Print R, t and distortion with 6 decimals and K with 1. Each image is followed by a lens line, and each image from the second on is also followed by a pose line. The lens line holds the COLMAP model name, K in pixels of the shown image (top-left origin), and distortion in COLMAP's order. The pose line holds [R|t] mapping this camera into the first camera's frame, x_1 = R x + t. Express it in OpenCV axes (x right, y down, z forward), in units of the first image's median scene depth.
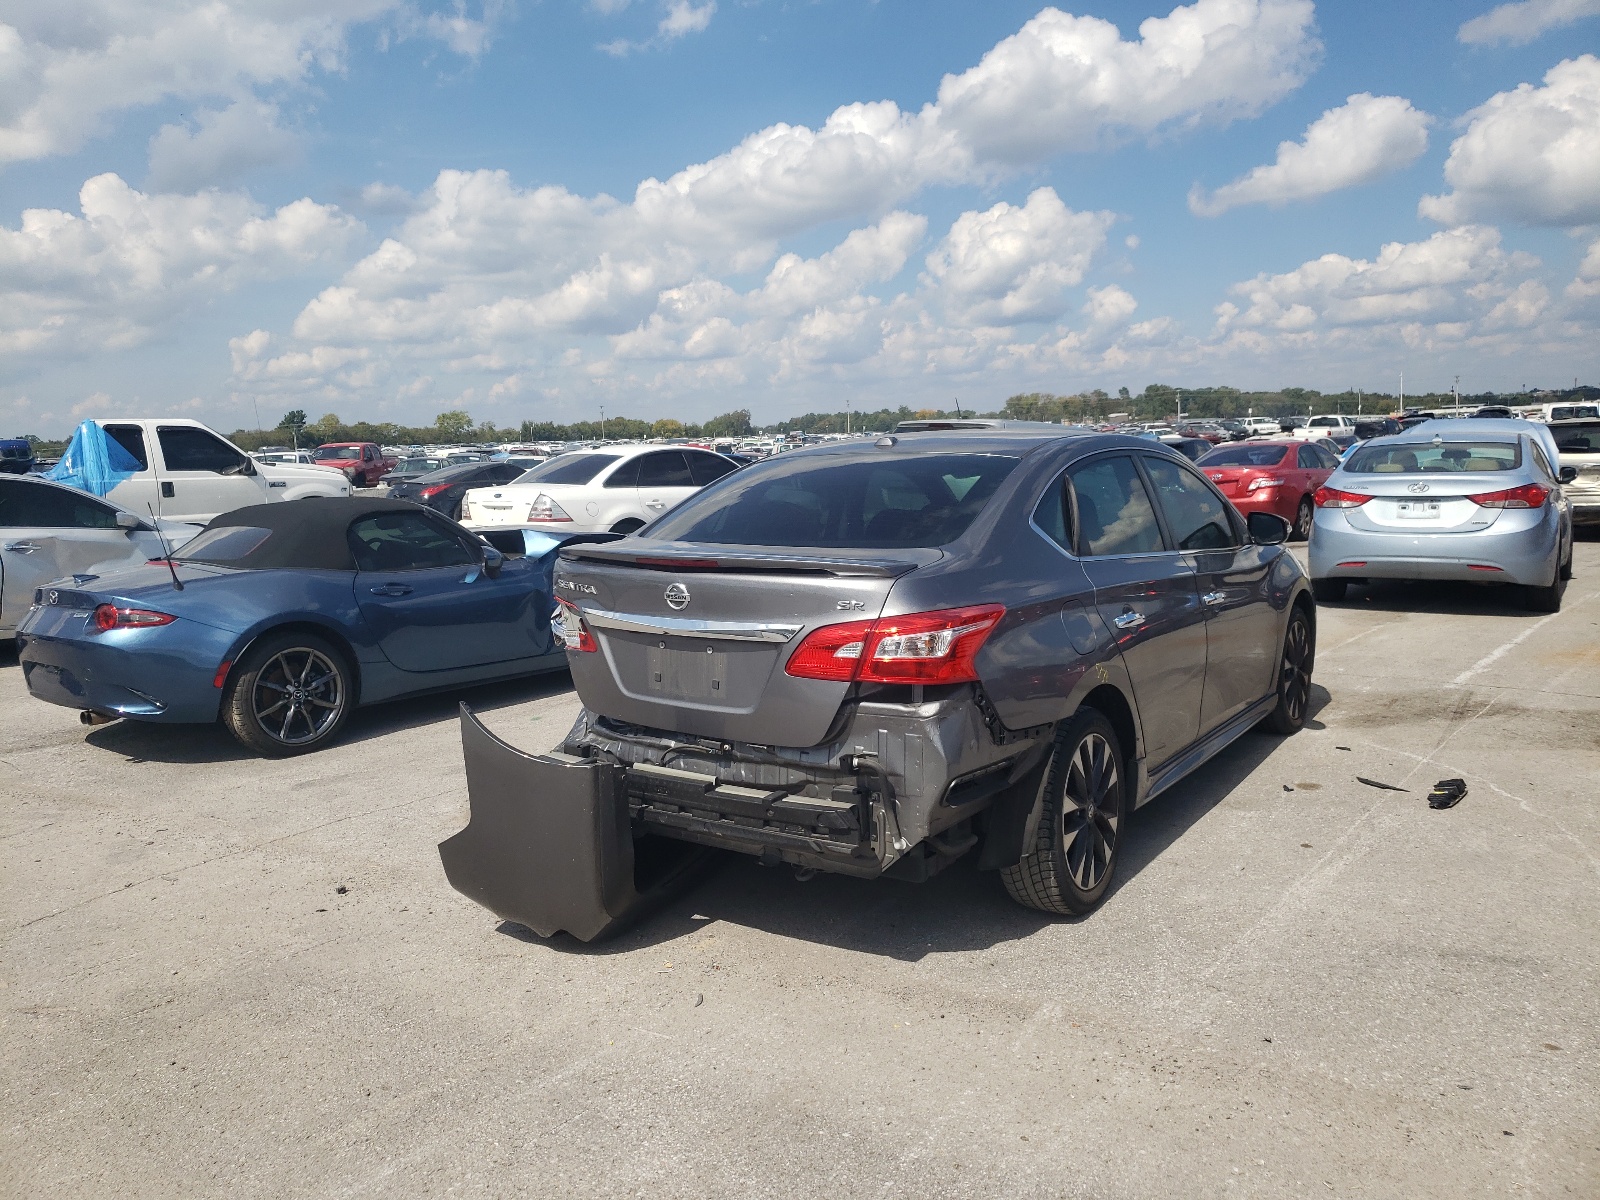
lens RADIAL K [[1218.1, 0, 805.6], [0, 1218.1, 595.0], [0, 0, 1]] dist [0.002496, -0.001129]
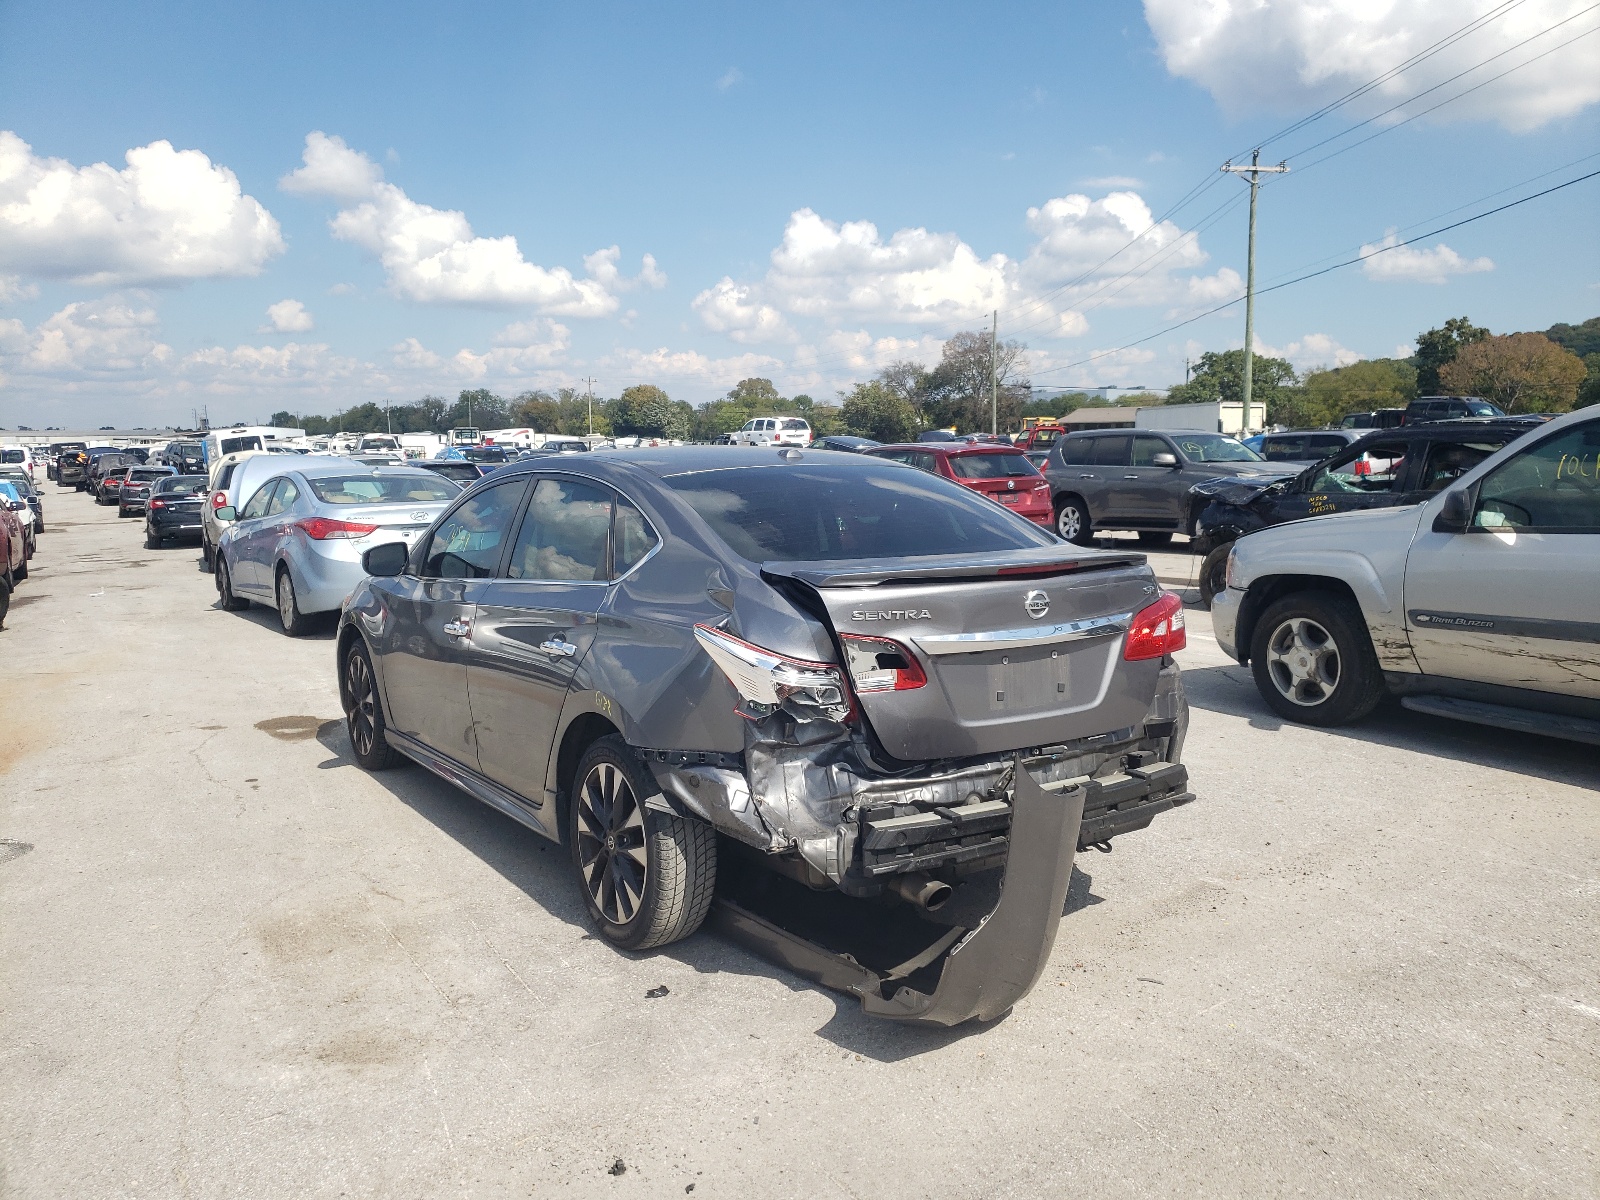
lens RADIAL K [[1218.1, 0, 805.6], [0, 1218.1, 595.0], [0, 0, 1]] dist [0.002496, -0.001129]
pose [[0.366291, -0.083189, 0.926774, -1.057179], [0.116913, 0.992217, 0.042856, -0.068879], [-0.923127, 0.092654, 0.373166, 0.795804]]
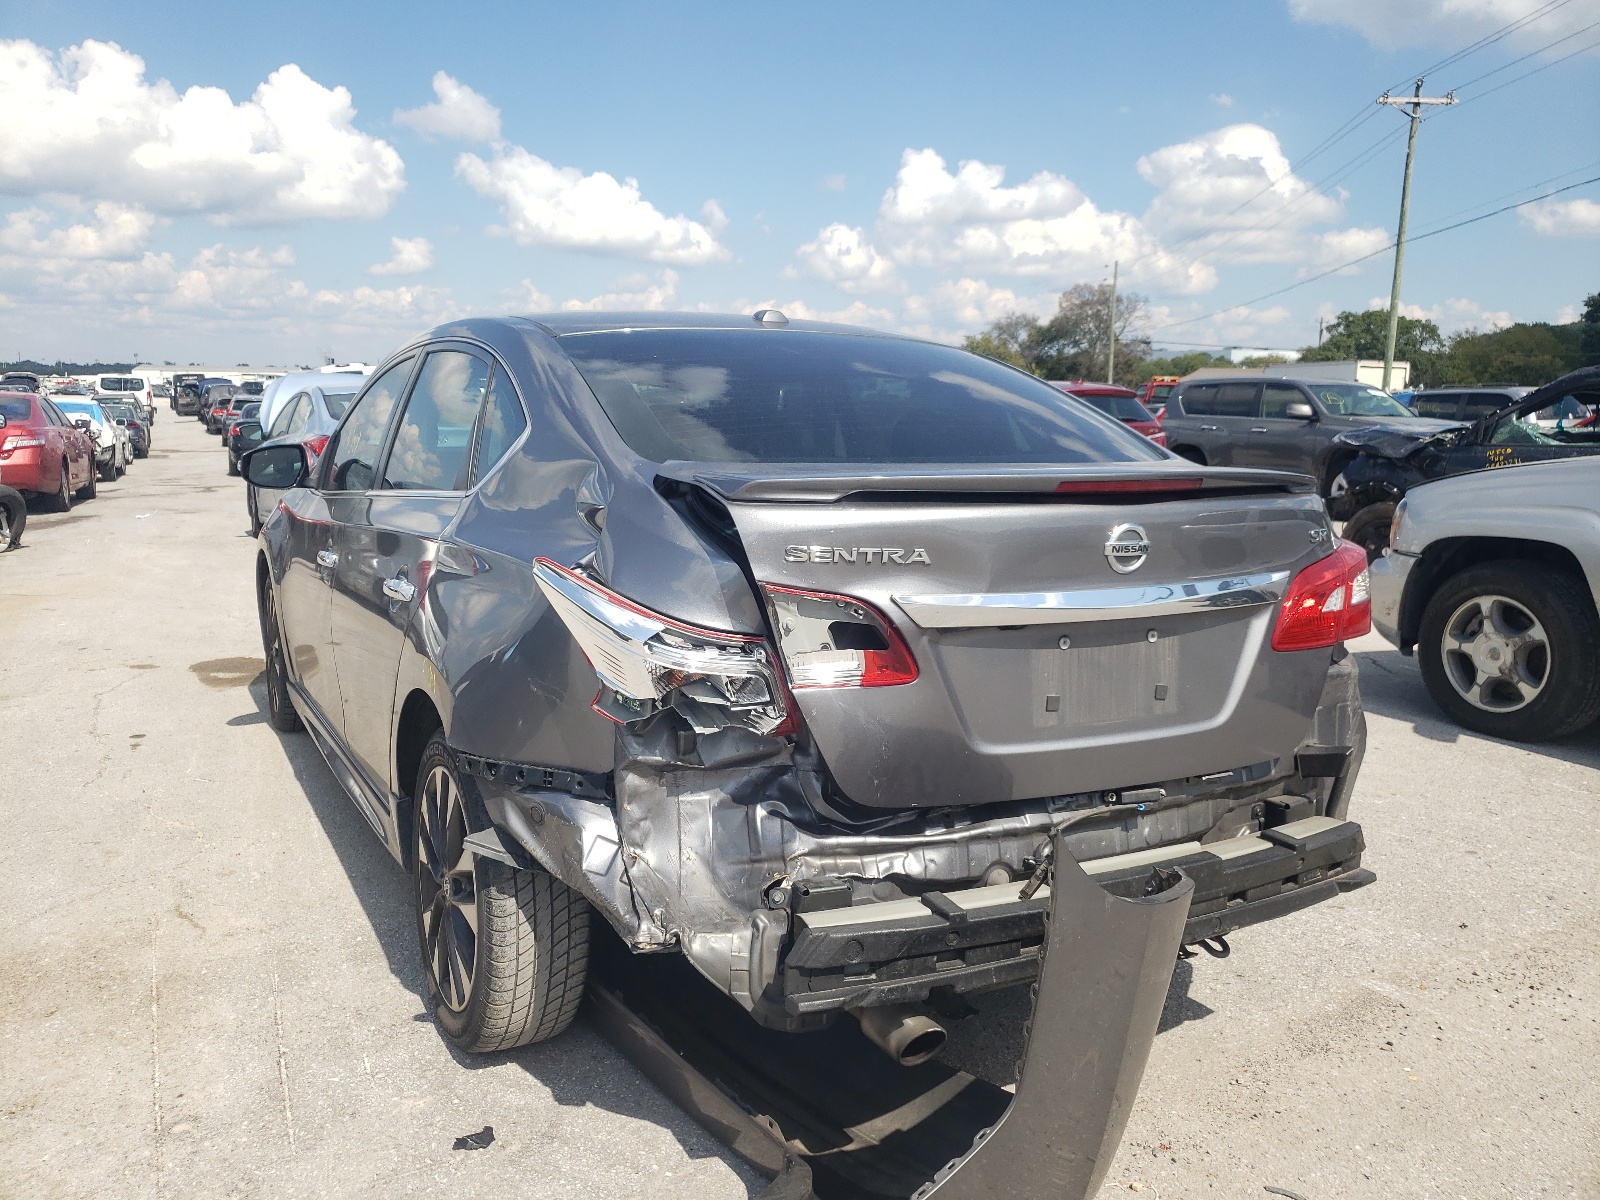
lens RADIAL K [[1231.2, 0, 770.5], [0, 1231.2, 603.4], [0, 0, 1]] dist [-0.038073, 0.069660]
pose [[0.468068, -0.105305, 0.877396, -0.670932], [0.080576, 0.993824, 0.076294, -0.030033], [-0.880011, 0.034986, 0.473662, 0.864545]]
